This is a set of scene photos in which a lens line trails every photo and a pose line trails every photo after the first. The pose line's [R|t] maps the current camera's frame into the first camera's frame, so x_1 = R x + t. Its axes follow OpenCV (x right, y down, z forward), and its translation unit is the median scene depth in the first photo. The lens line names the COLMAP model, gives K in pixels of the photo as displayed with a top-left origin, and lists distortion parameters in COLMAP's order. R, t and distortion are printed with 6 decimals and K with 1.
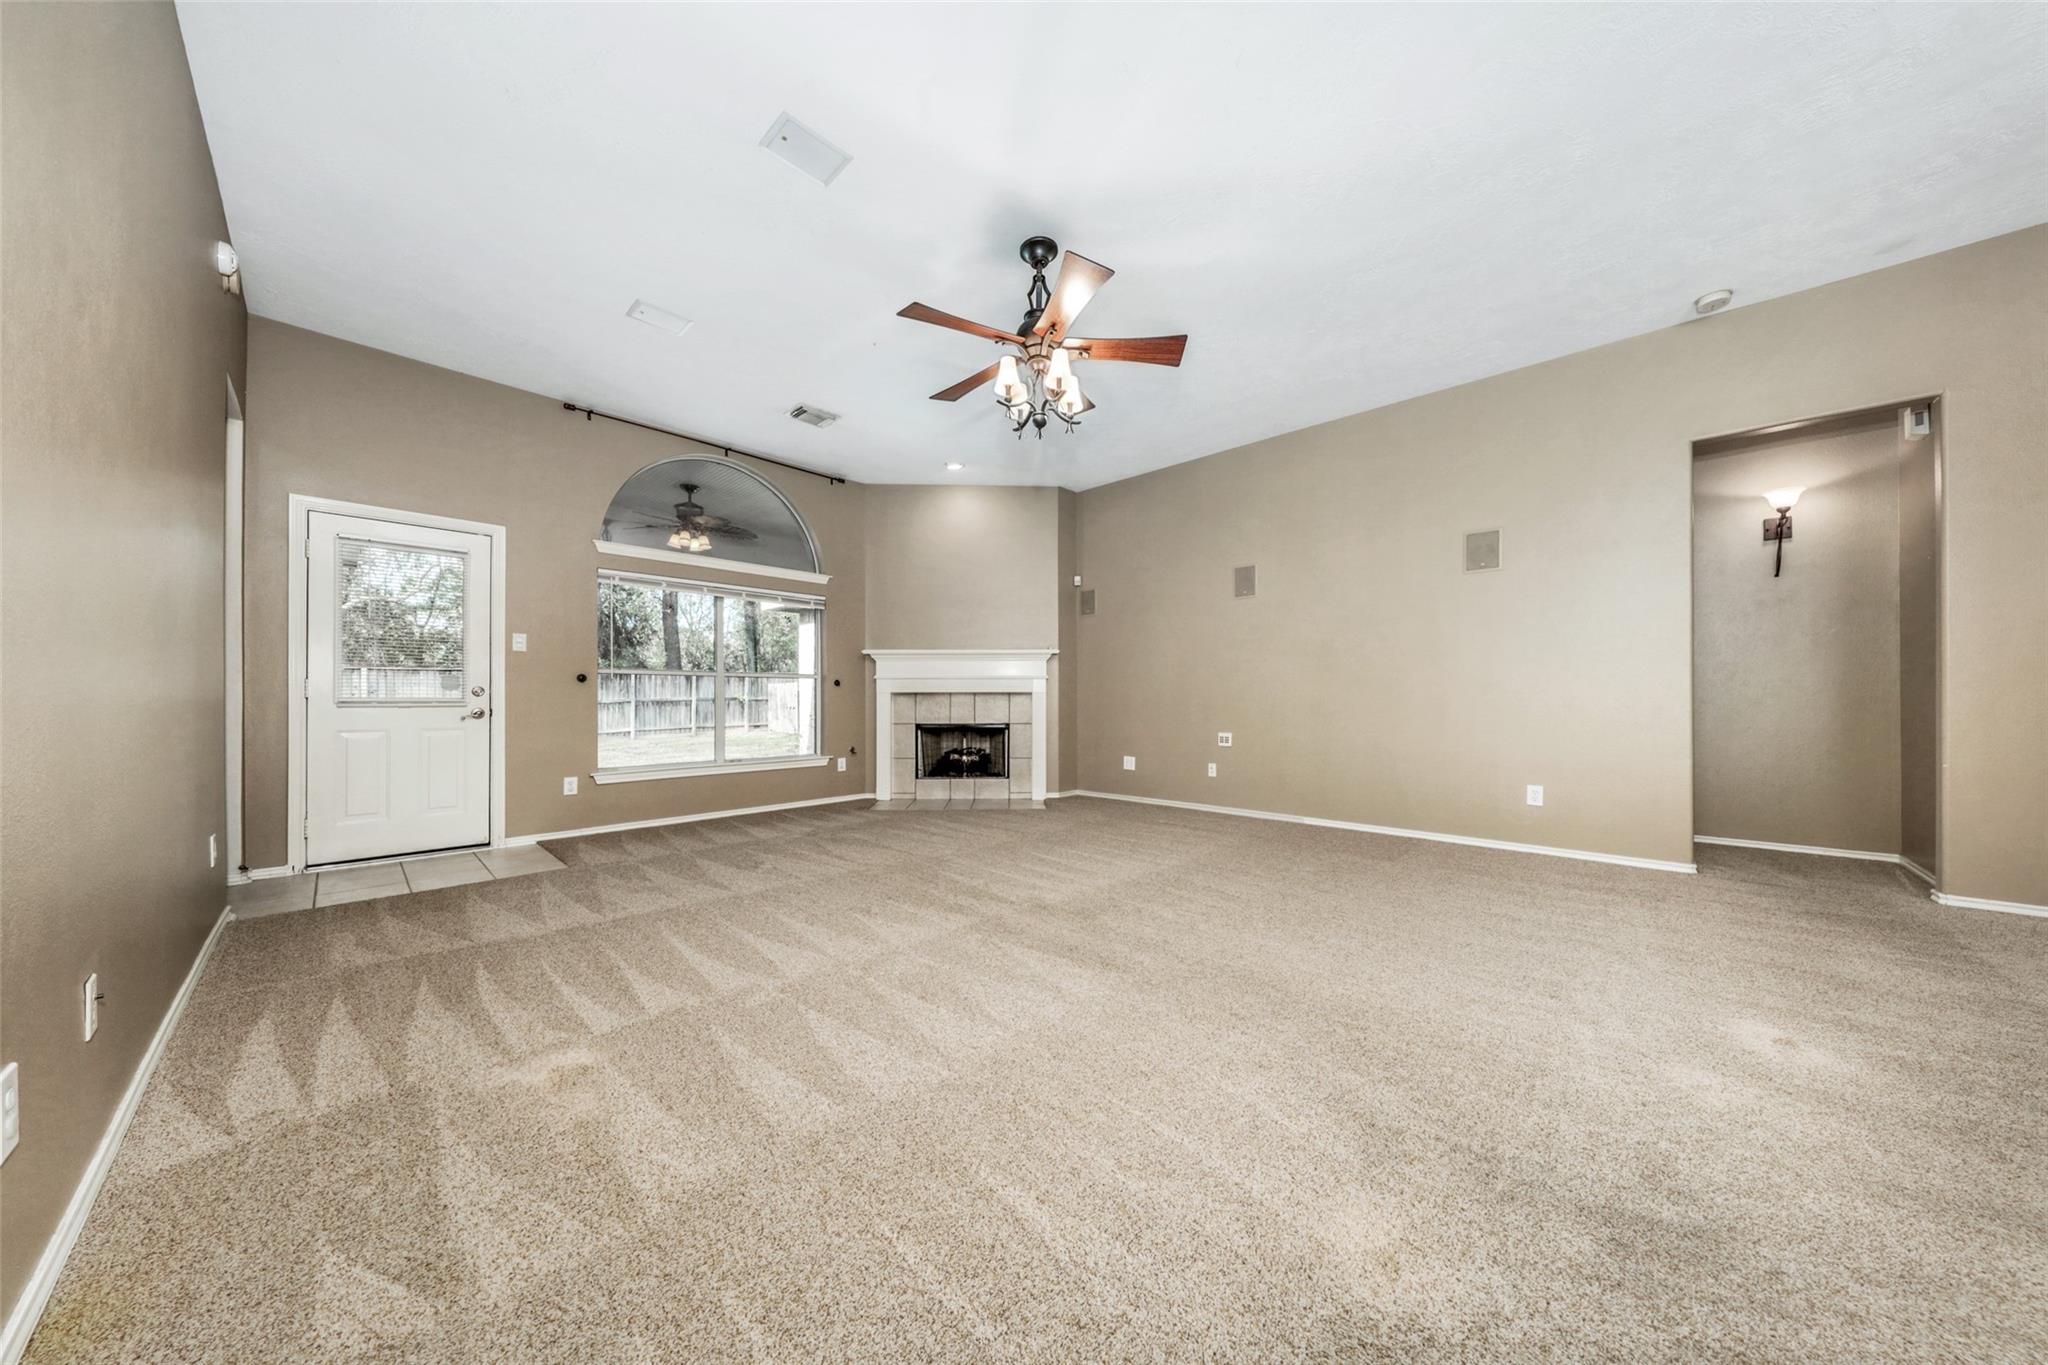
lens RADIAL K [[653.3, 0, 1024.7], [0, 653.3, 694.2], [0, 0, 1]] dist [0.000656, -0.000020]
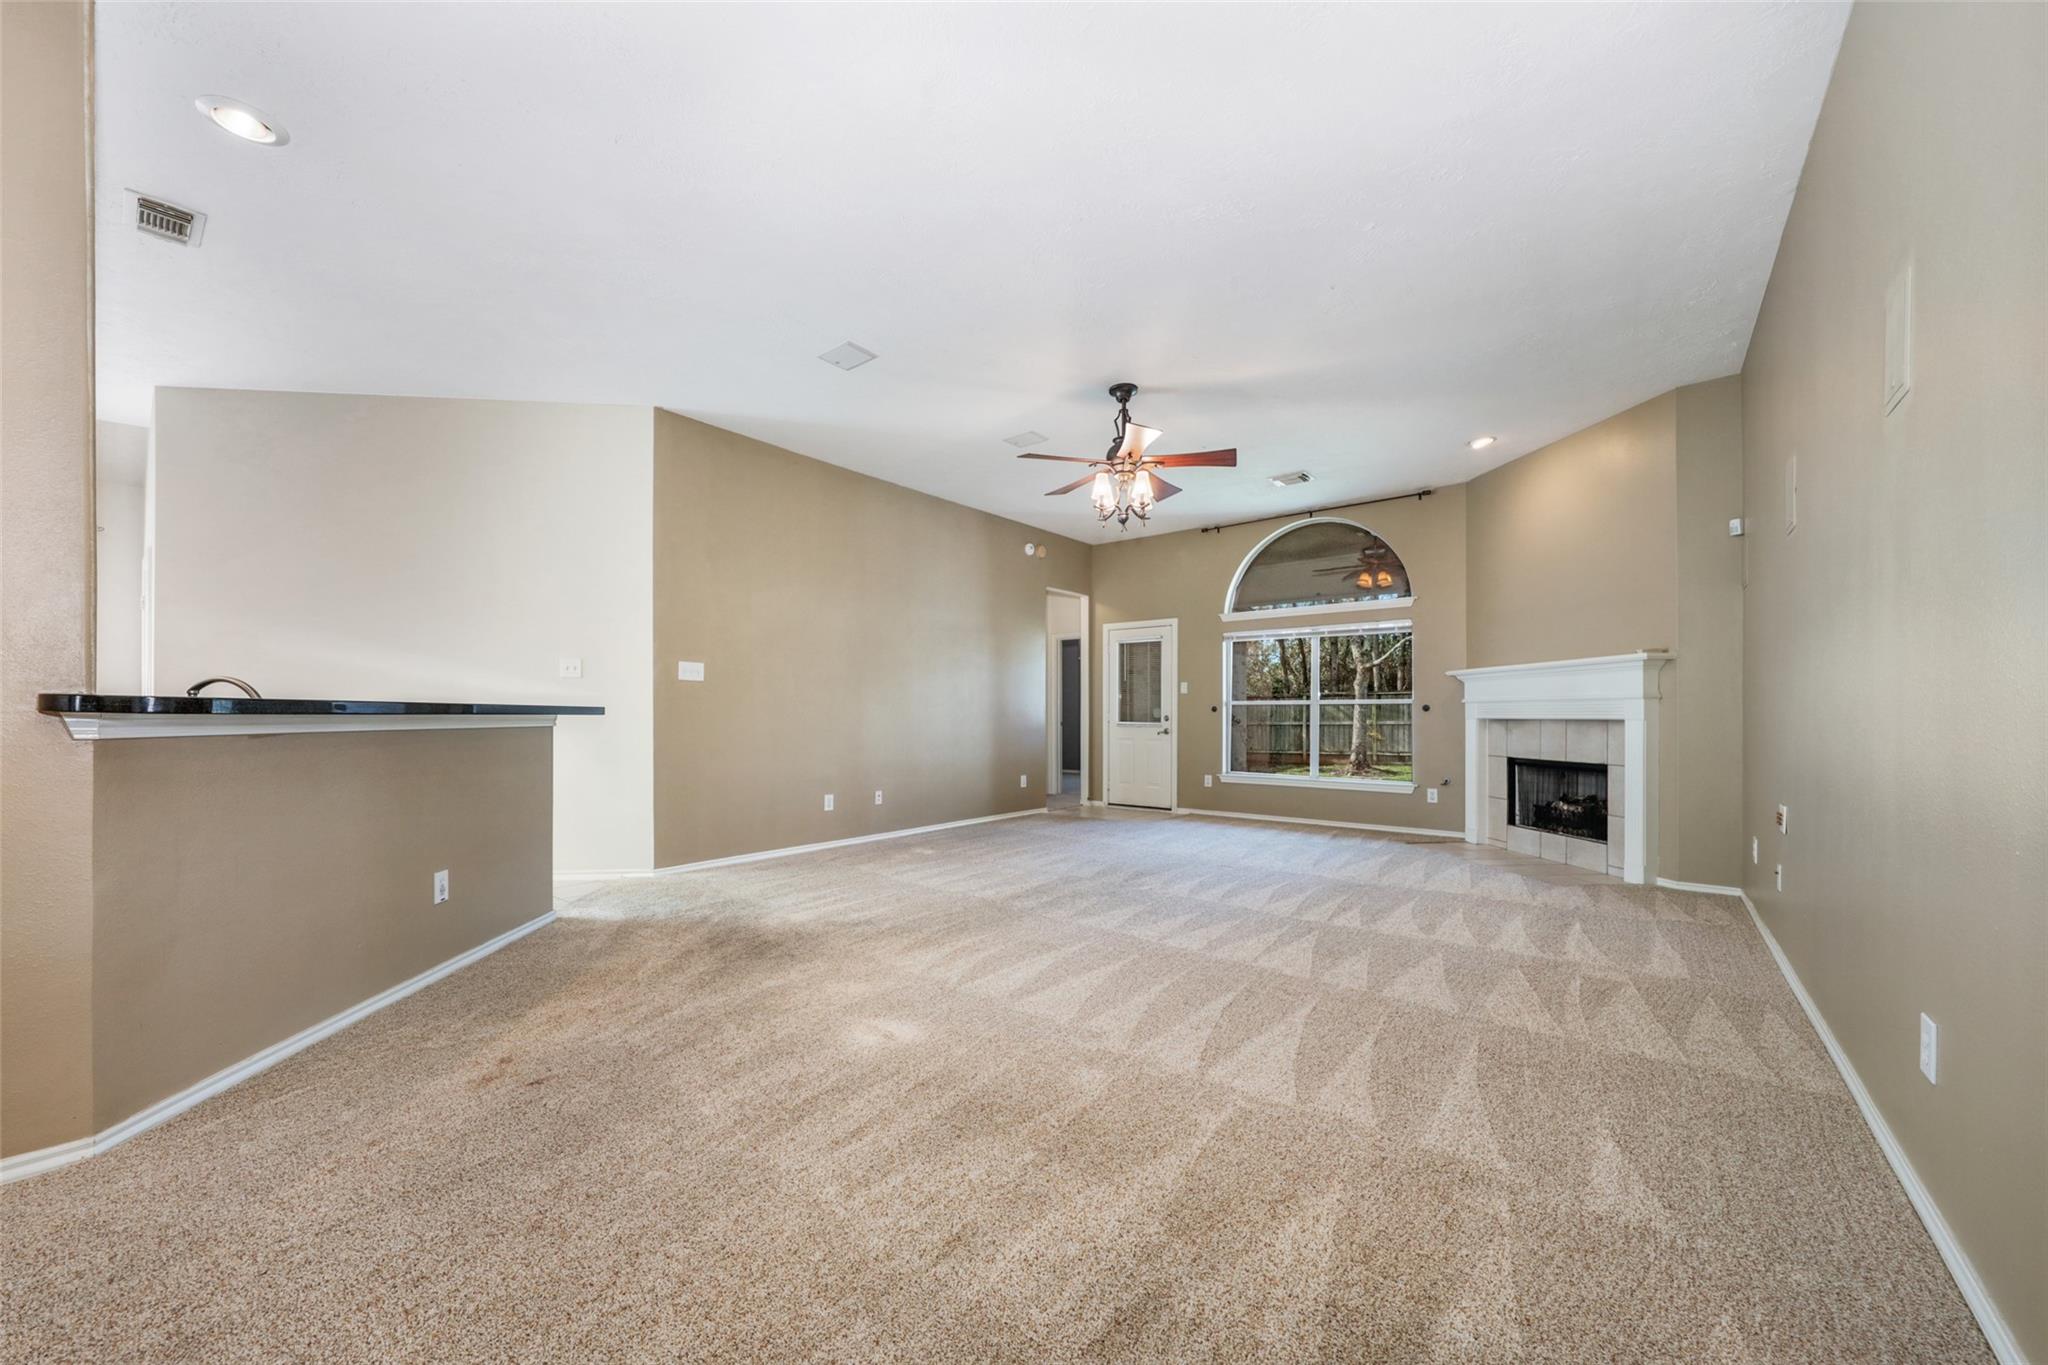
lens RADIAL K [[748.2, 0, 1028.3], [0, 748.2, 717.1], [0, 0, 1]] dist [0.001347, 0.000020]
pose [[0.077864, 0.002757, -0.996960, 0.743784], [0.004448, 0.999985, 0.003113, -0.010728], [0.996954, -0.004676, 0.077850, 0.340885]]
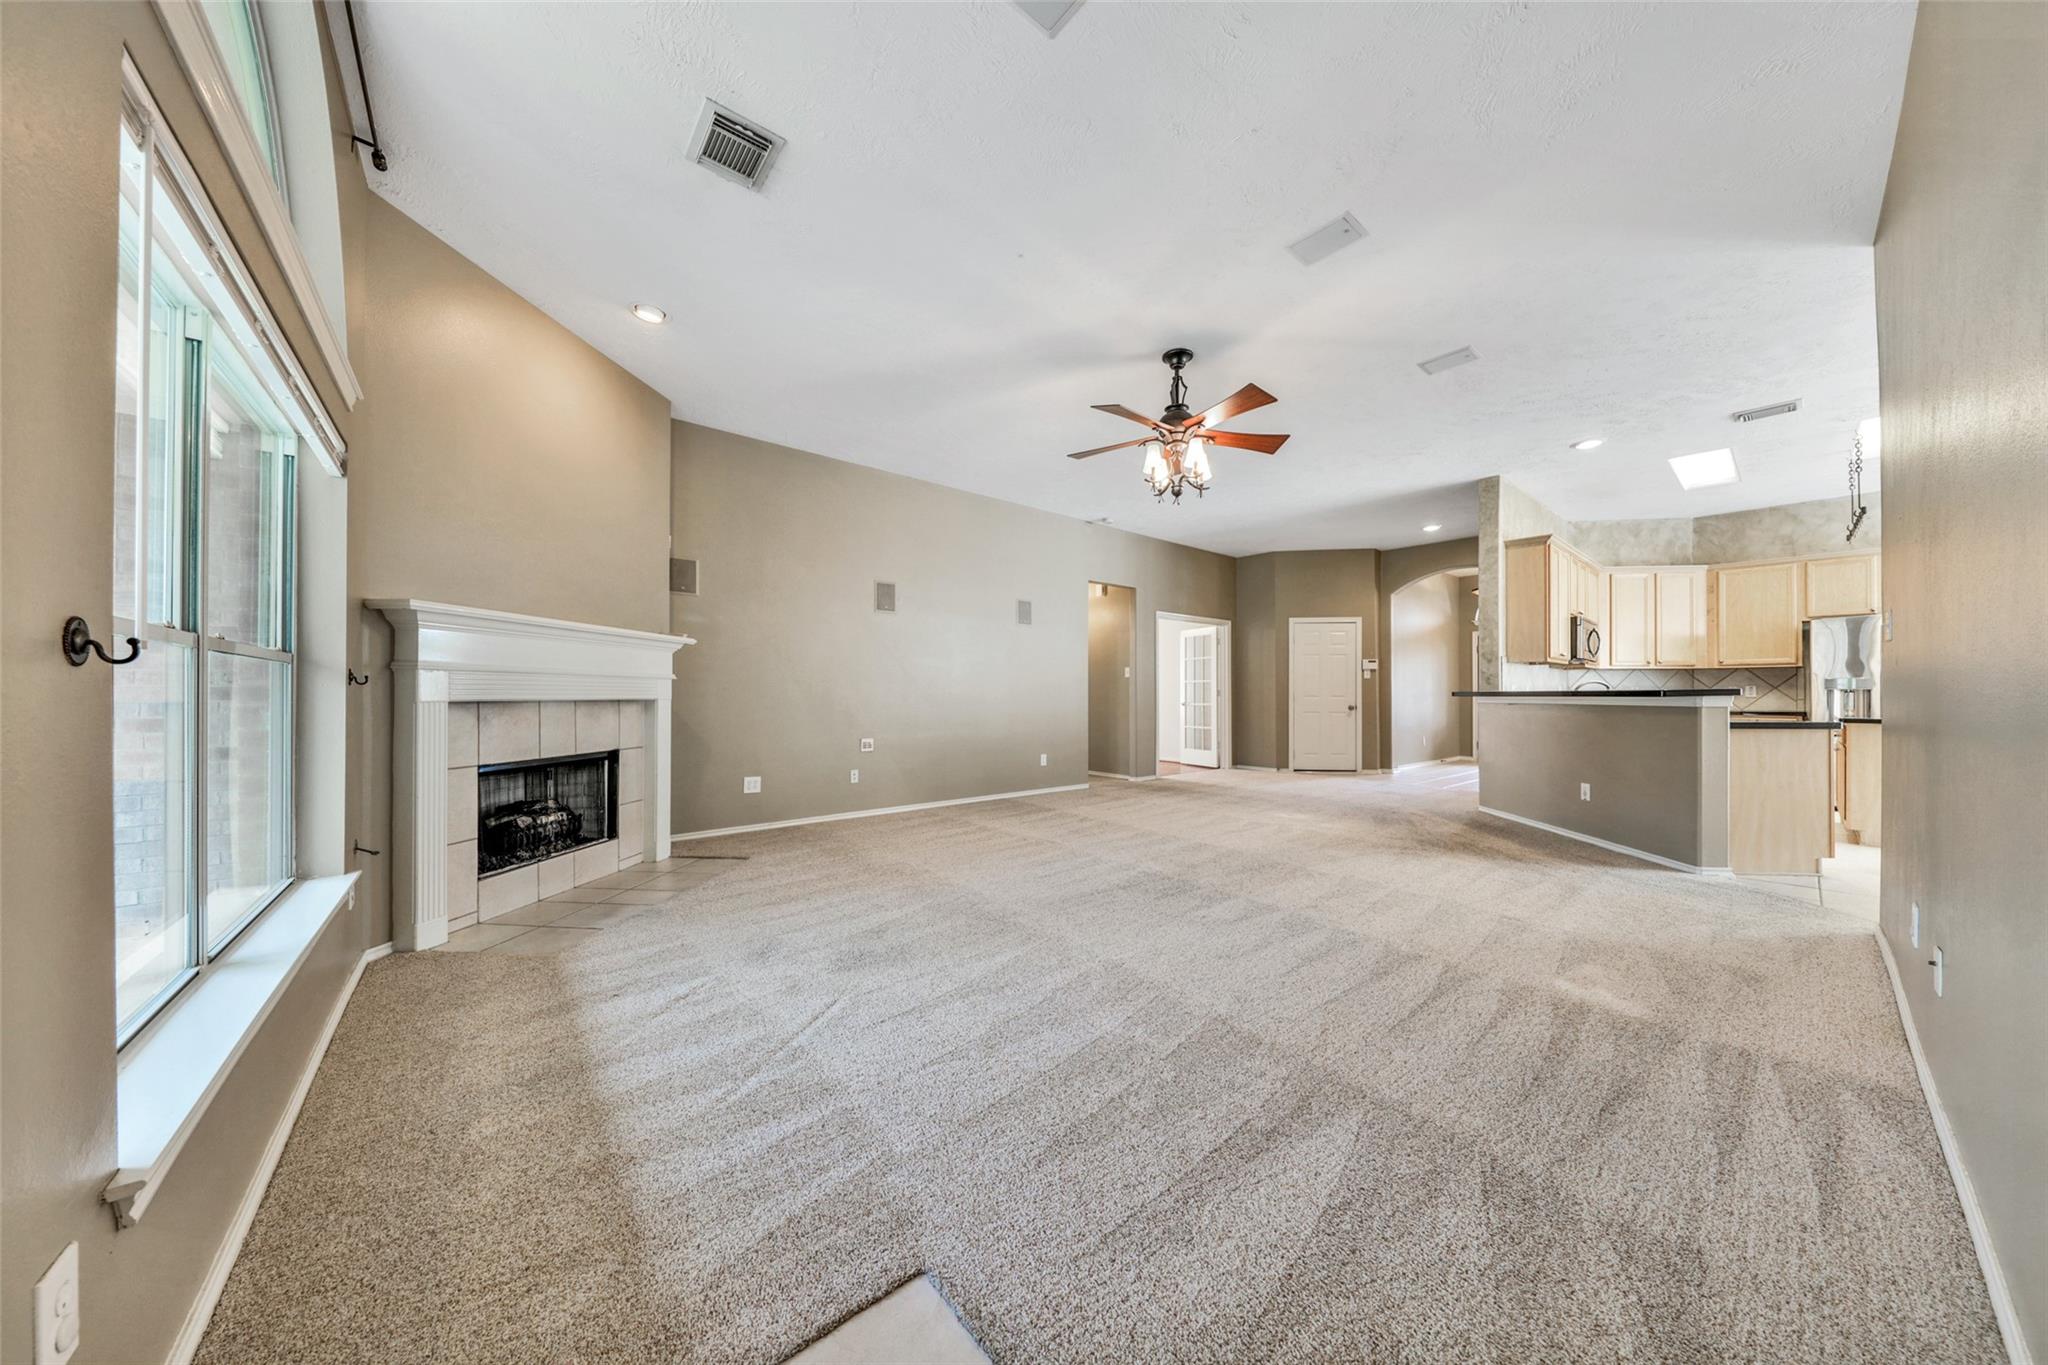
lens RADIAL K [[653.3, 0, 1024.7], [0, 653.3, 694.2], [0, 0, 1]] dist [0.000656, -0.000020]
pose [[0.115880, 0.002141, 0.993261, -0.617861], [-0.006628, 0.999977, -0.001382, -0.009977], [-0.993241, -0.006423, 0.115892, 0.563532]]
